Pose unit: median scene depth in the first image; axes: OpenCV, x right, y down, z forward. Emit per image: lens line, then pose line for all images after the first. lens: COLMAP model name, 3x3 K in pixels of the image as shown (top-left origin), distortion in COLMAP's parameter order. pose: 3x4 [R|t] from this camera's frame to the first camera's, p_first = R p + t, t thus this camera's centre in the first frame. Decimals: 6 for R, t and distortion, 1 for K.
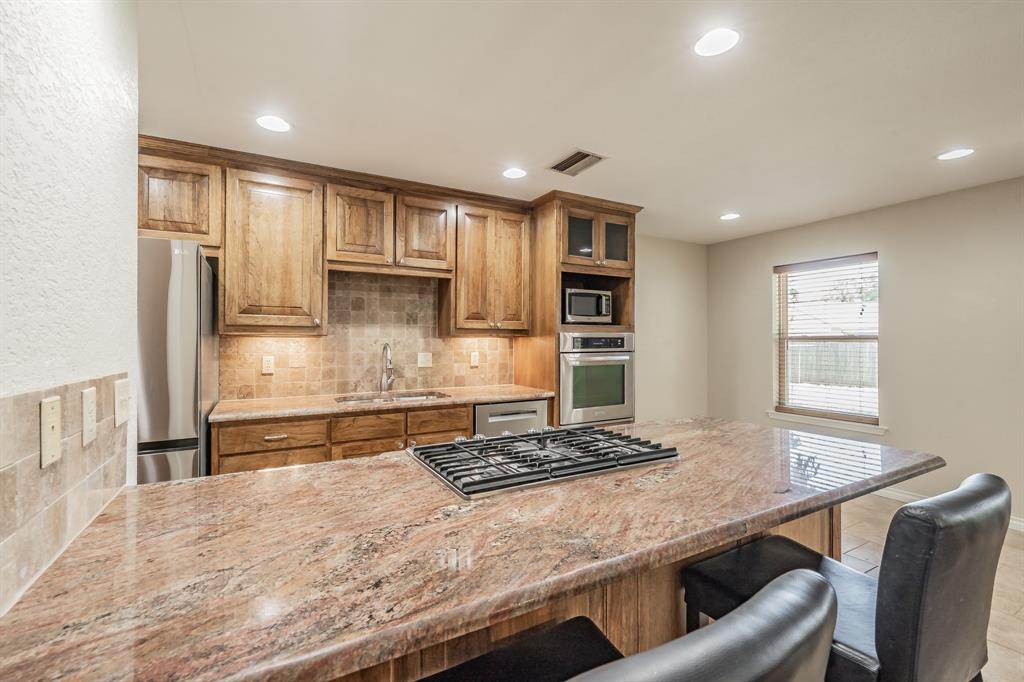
lens RADIAL K [[430.5, 0, 495.9], [0, 430.5, 337.3], [0, 0, 1]] dist [0.002465, -0.000099]
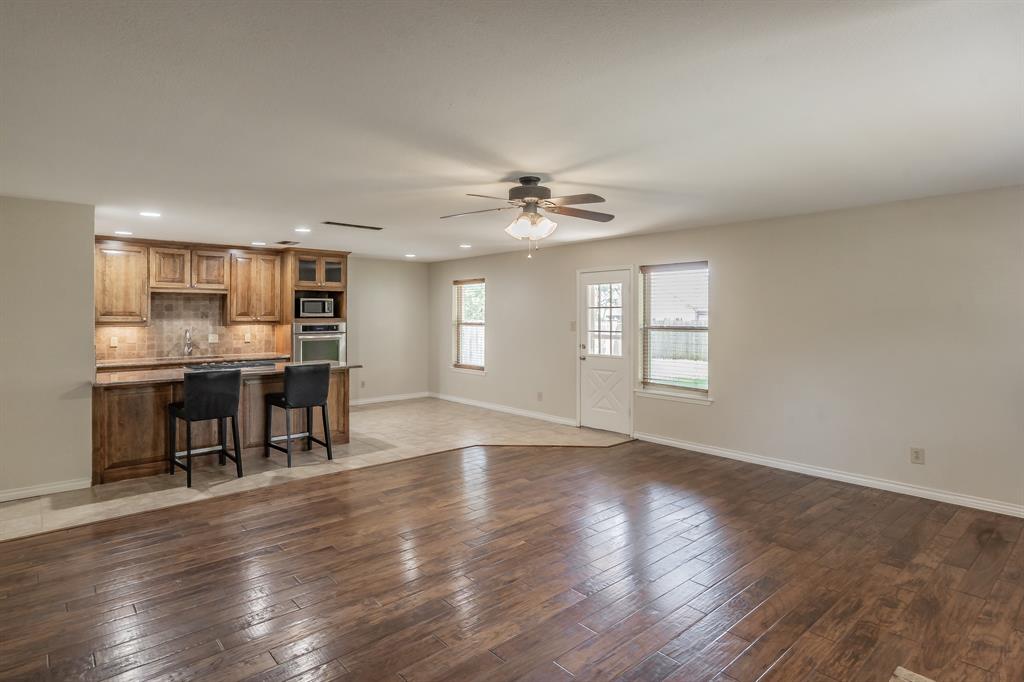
lens RADIAL K [[539.2, 0, 514.8], [0, 539.2, 311.6], [0, 0, 1]] dist [0.021963, -0.005673]
pose [[0.974754, 0.002839, 0.223262, 0.552548], [-0.003616, 0.999989, 0.003070, -0.070228], [-0.223250, -0.003799, 0.974754, -1.463994]]
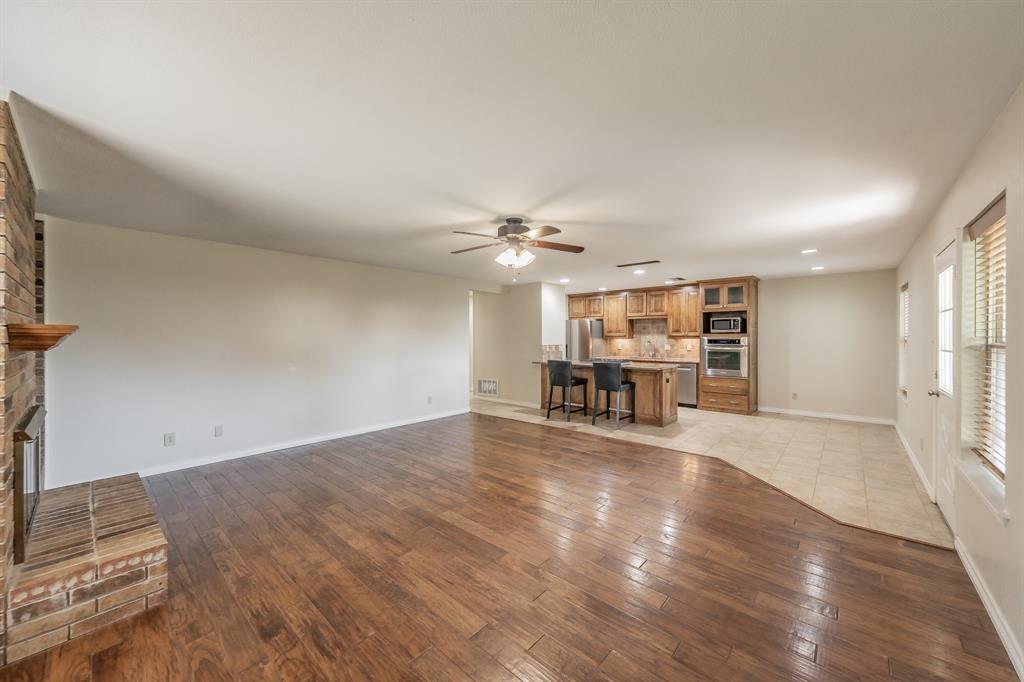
lens RADIAL K [[375.8, 0, 523.4], [0, 375.8, 337.9], [0, 0, 1]] dist [0.007346, 0.000506]
pose [[0.352577, 0.003992, -0.935774, 1.791894], [0.011539, 0.999896, 0.008613, -0.037744], [0.935712, -0.013834, 0.352495, -0.706453]]
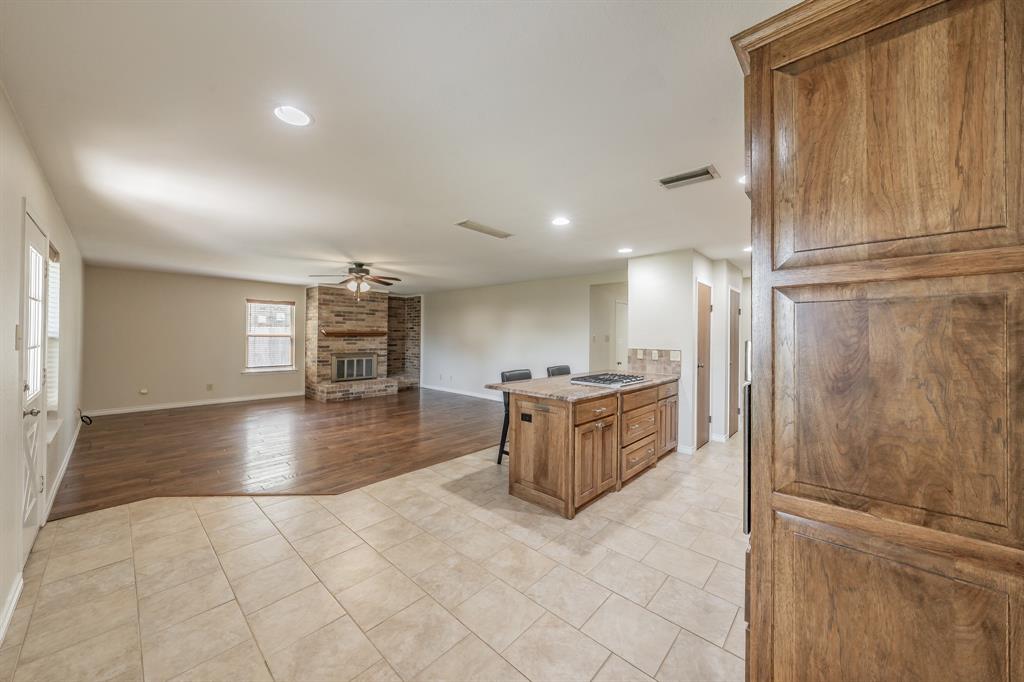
lens RADIAL K [[357.9, 0, 497.9], [0, 357.9, 334.5], [0, 0, 1]] dist [0.003292, 0.000423]
pose [[-0.946581, -0.011147, -0.322274, 0.732853], [-0.007548, 0.999894, -0.012413, -0.010396], [0.322378, -0.009317, -0.946565, 1.384677]]
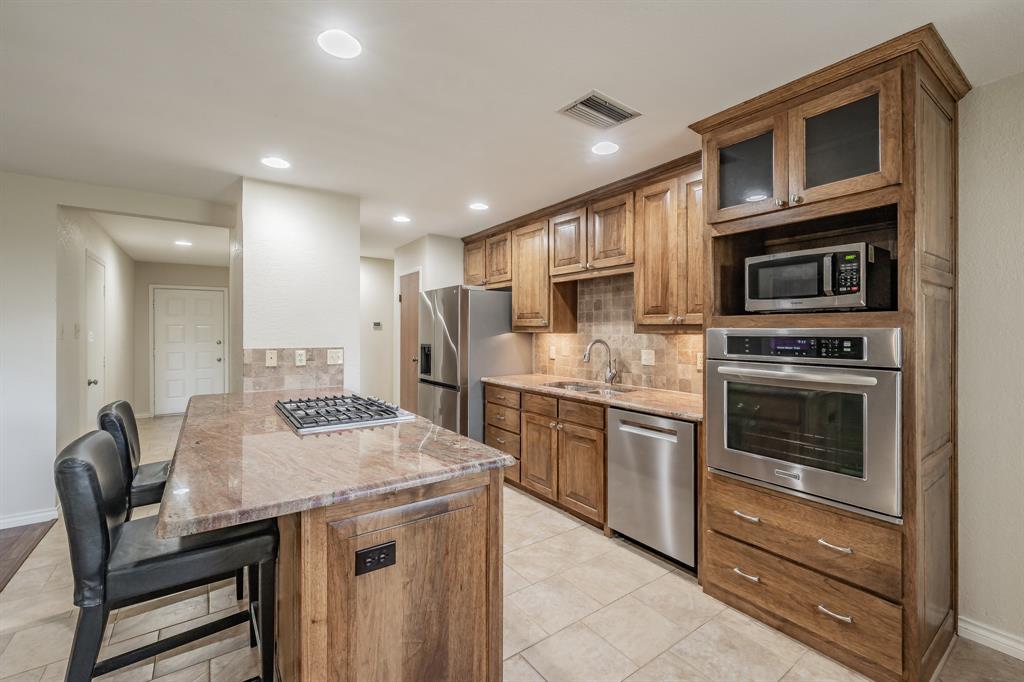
lens RADIAL K [[430.5, 0, 522.9], [0, 430.5, 329.6], [0, 0, 1]] dist [0.002465, -0.000099]
pose [[0.149154, -0.001028, -0.988813, 0.767268], [0.009635, 0.999953, 0.000413, -0.013252], [0.988767, -0.009589, 0.149157, 0.604236]]
